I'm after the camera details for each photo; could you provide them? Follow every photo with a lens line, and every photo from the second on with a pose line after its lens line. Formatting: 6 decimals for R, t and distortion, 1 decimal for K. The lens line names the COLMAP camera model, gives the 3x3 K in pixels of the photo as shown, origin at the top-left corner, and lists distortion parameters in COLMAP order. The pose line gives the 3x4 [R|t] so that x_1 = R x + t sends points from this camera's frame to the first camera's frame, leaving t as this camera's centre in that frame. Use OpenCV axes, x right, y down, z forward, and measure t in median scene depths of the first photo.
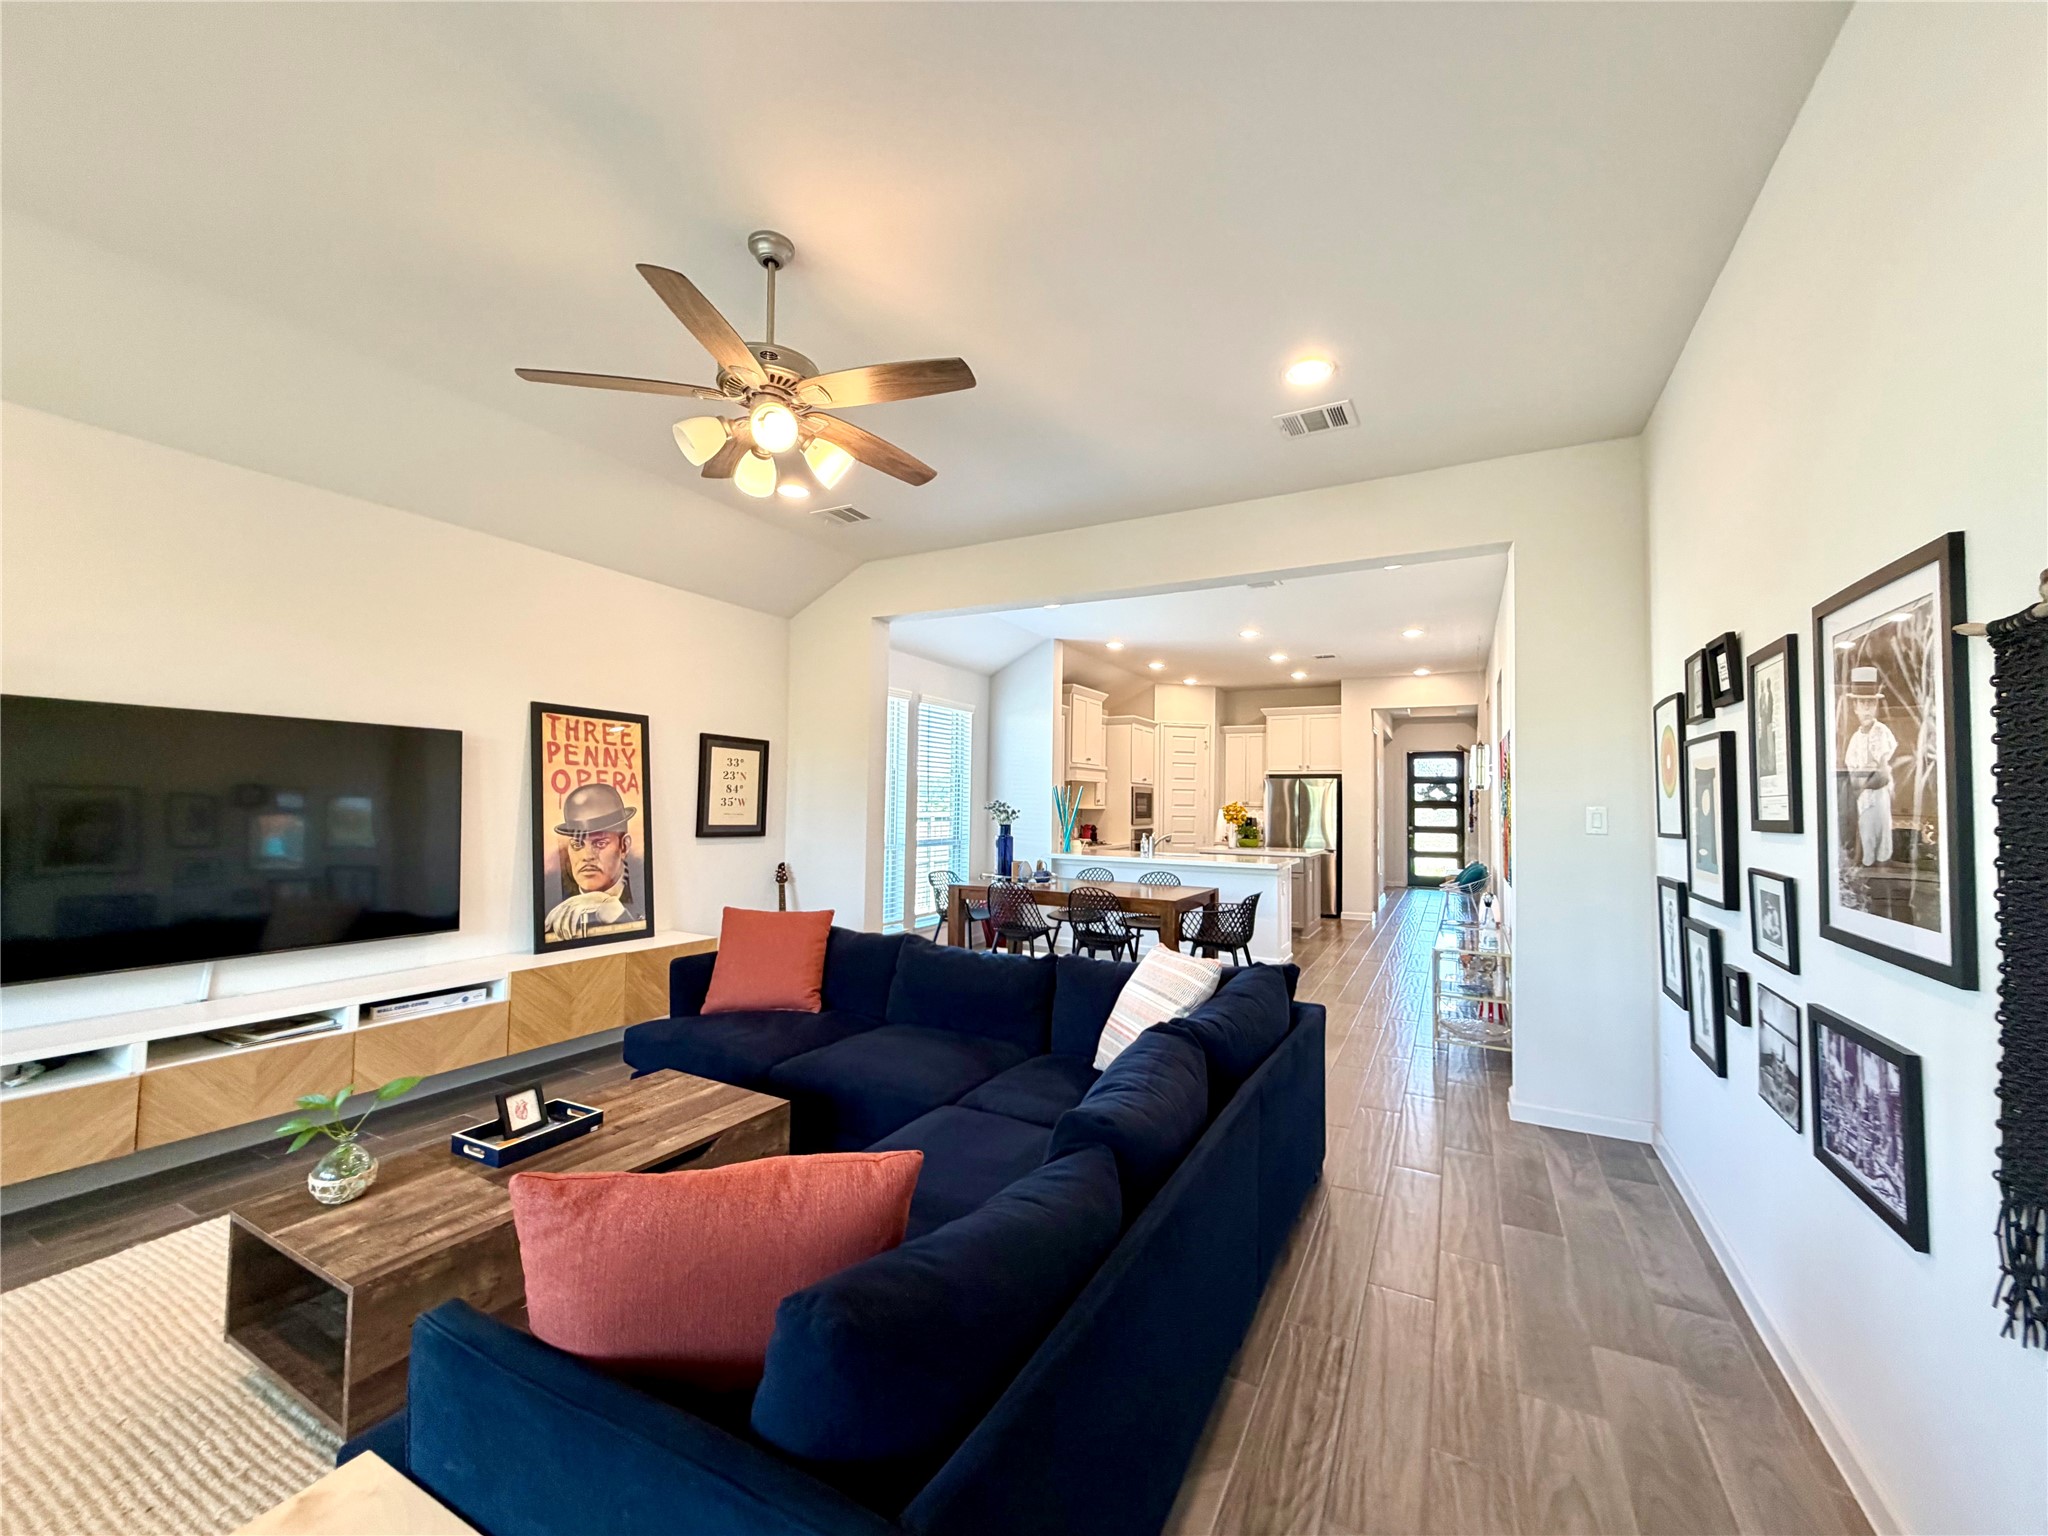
lens RADIAL K [[821.3, 0, 1015.6], [0, 821.3, 773.9], [0, 0, 1]] dist [0.001828, 0.000460]
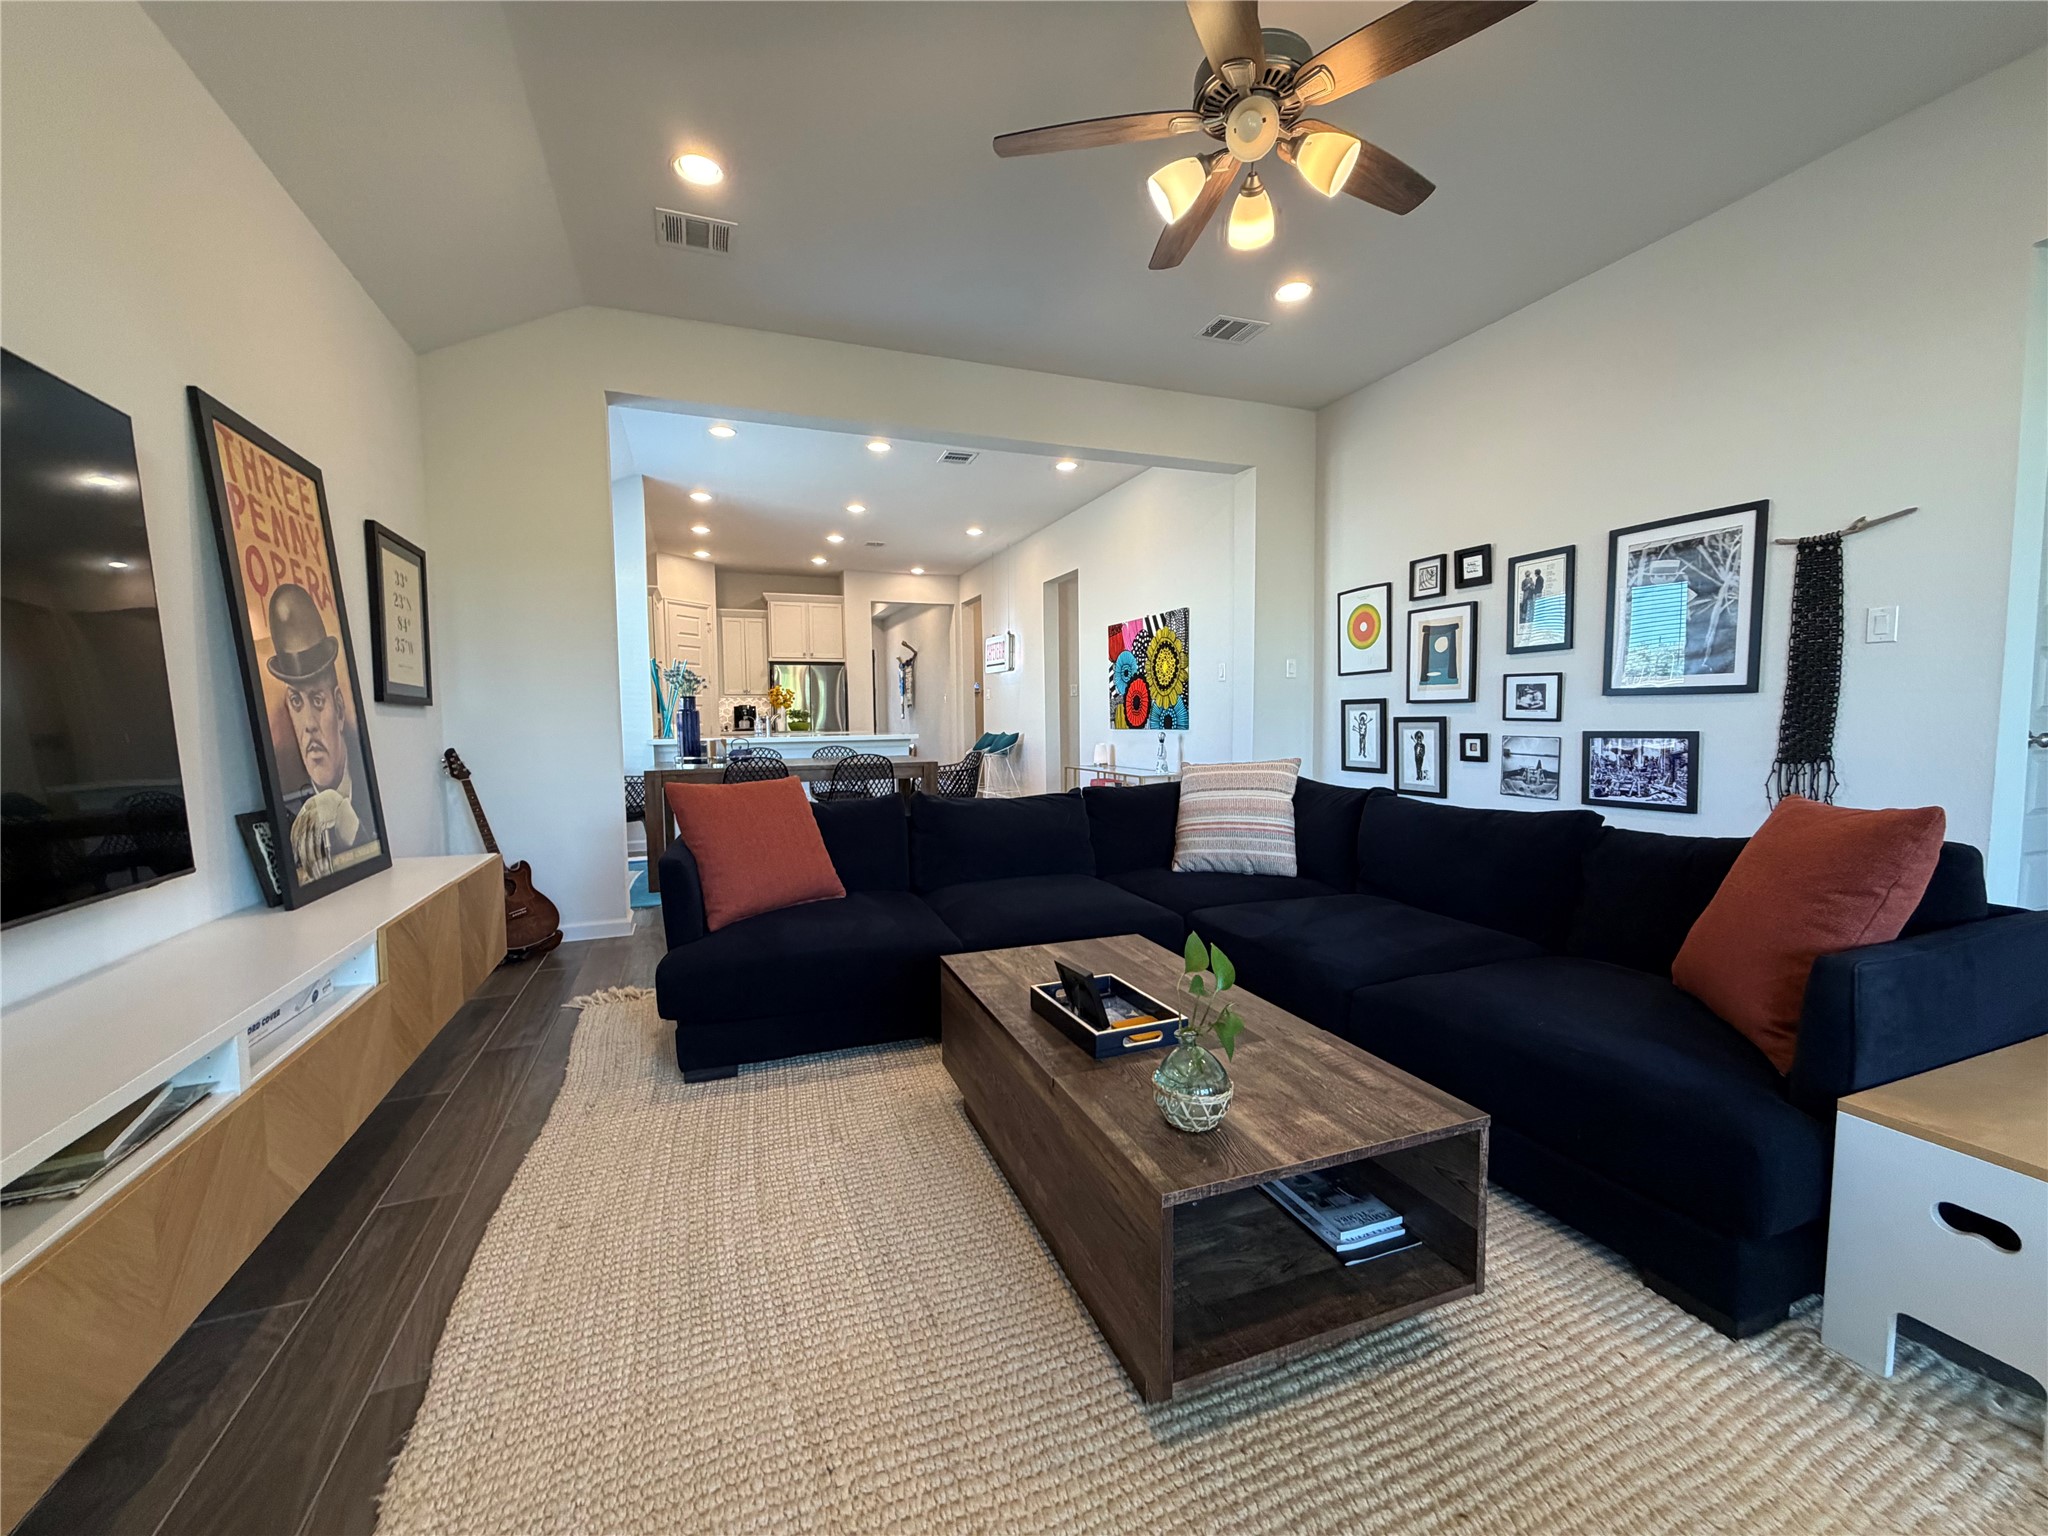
lens RADIAL K [[821.3, 0, 1025.0], [0, 821.3, 770.2], [0, 0, 1]] dist [0.001828, 0.000460]
pose [[0.647867, -0.073233, 0.758225, -0.637109], [-0.004524, 0.994981, 0.099966, 0.077213], [-0.761740, -0.068195, 0.644283, 0.319572]]
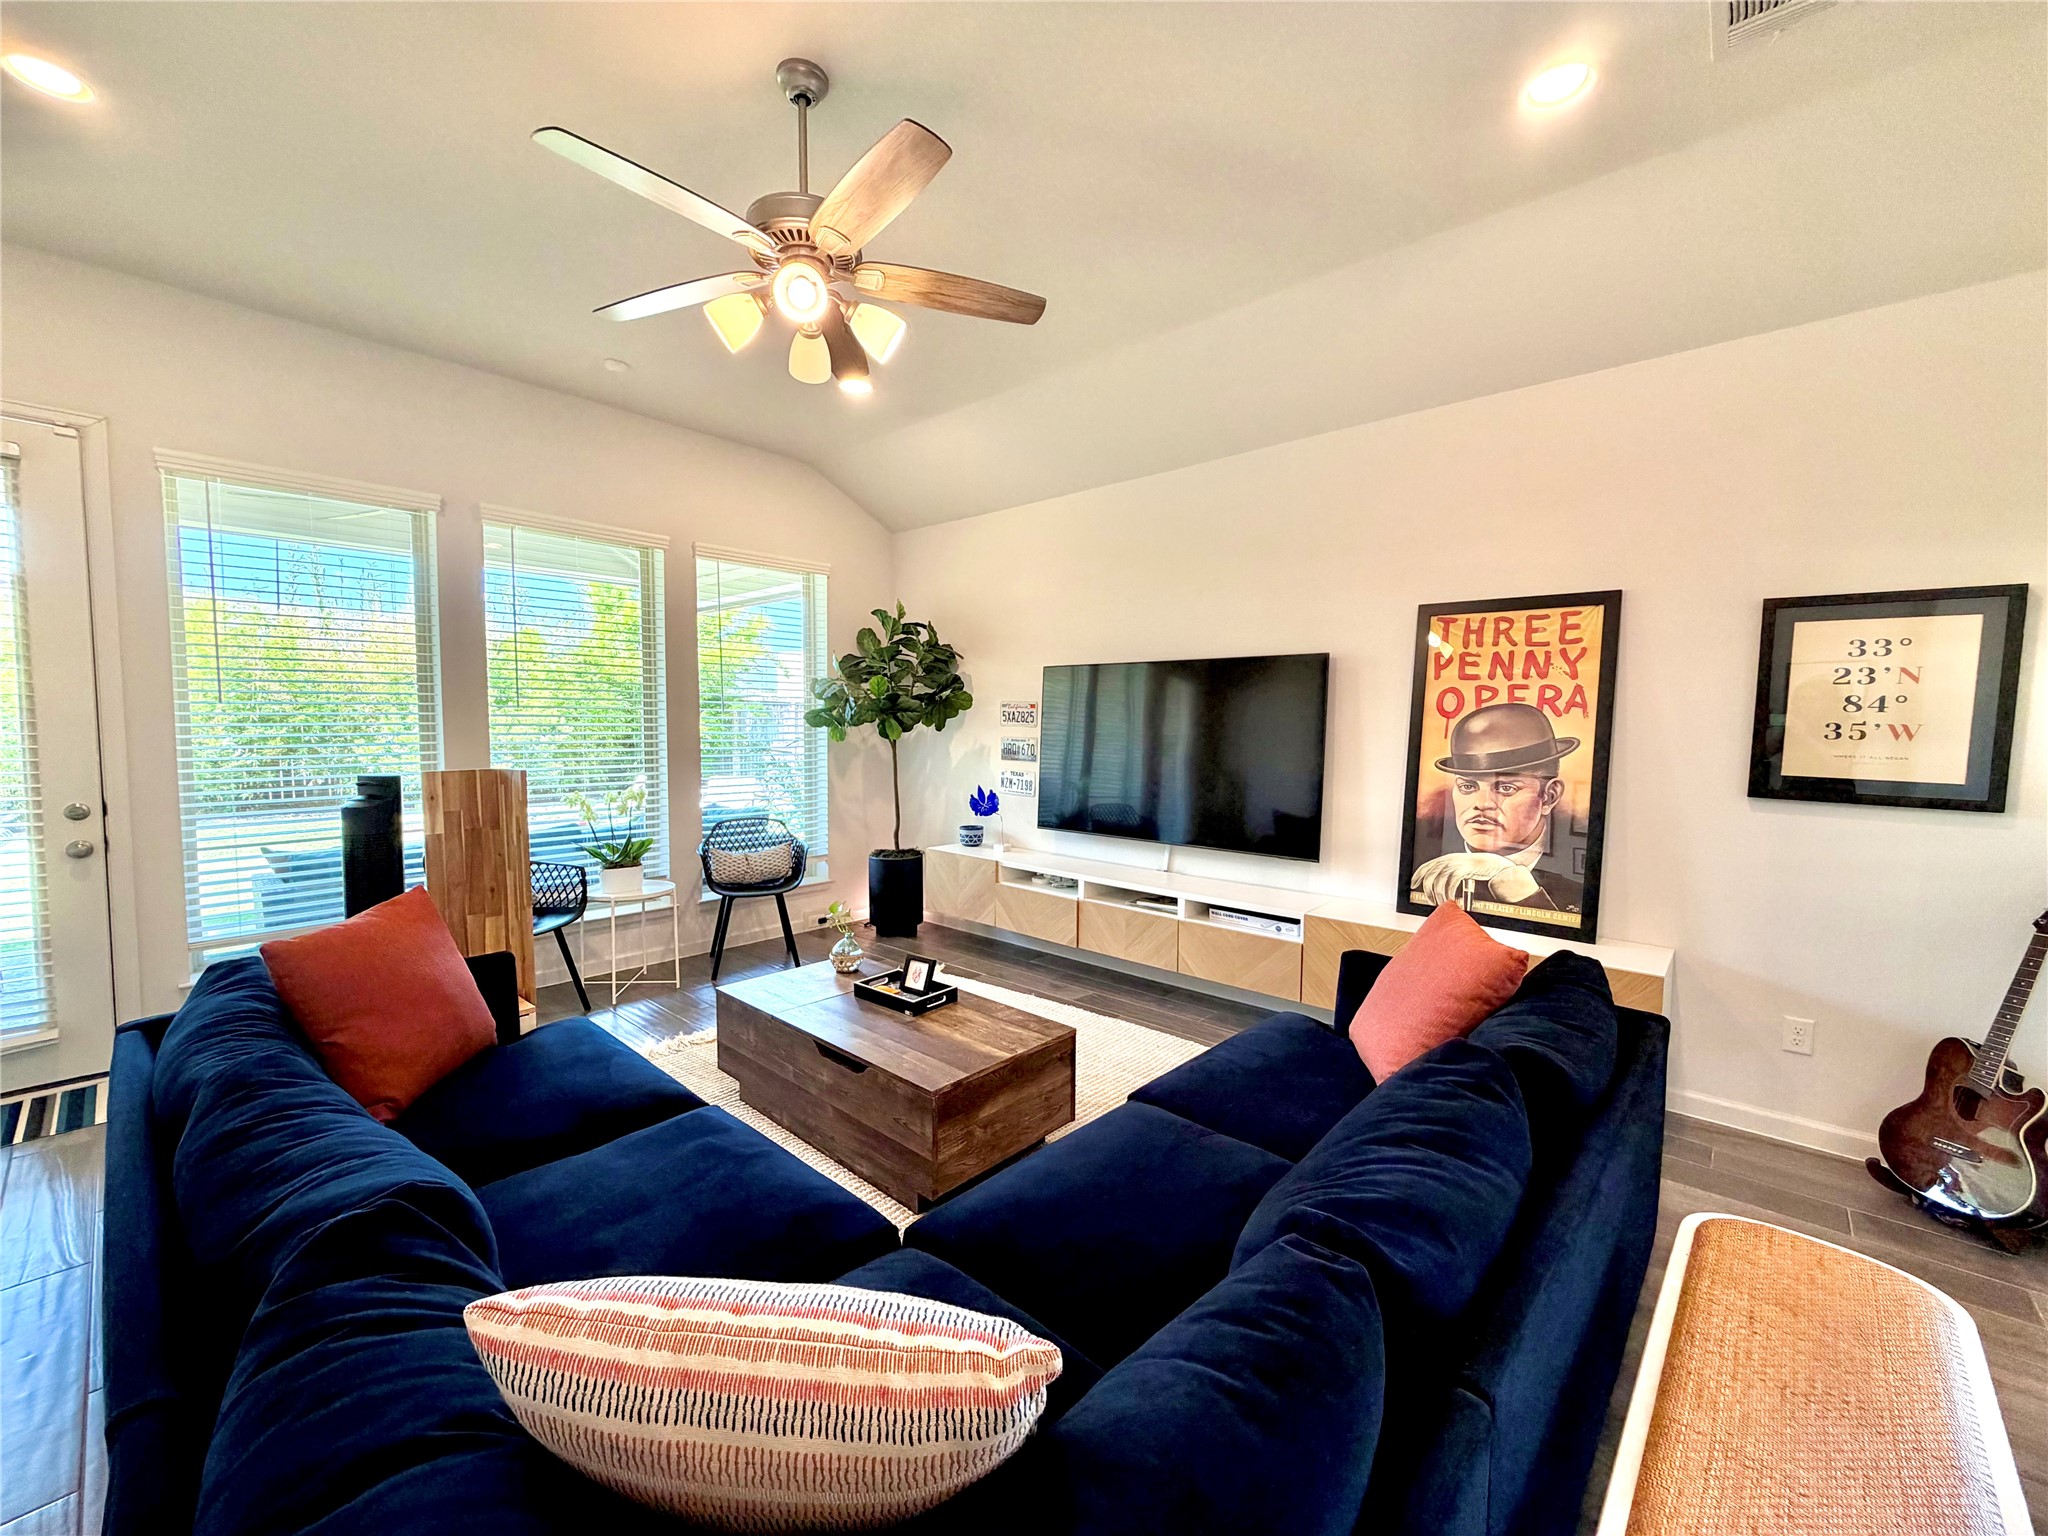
lens RADIAL K [[821.3, 0, 1017.9], [0, 821.3, 769.4], [0, 0, 1]] dist [0.001828, 0.000460]
pose [[-0.241286, 0.046043, -0.969361, 0.295645], [0.026401, 0.998816, 0.040871, 0.029413], [0.970095, -0.015731, -0.242216, 0.790361]]
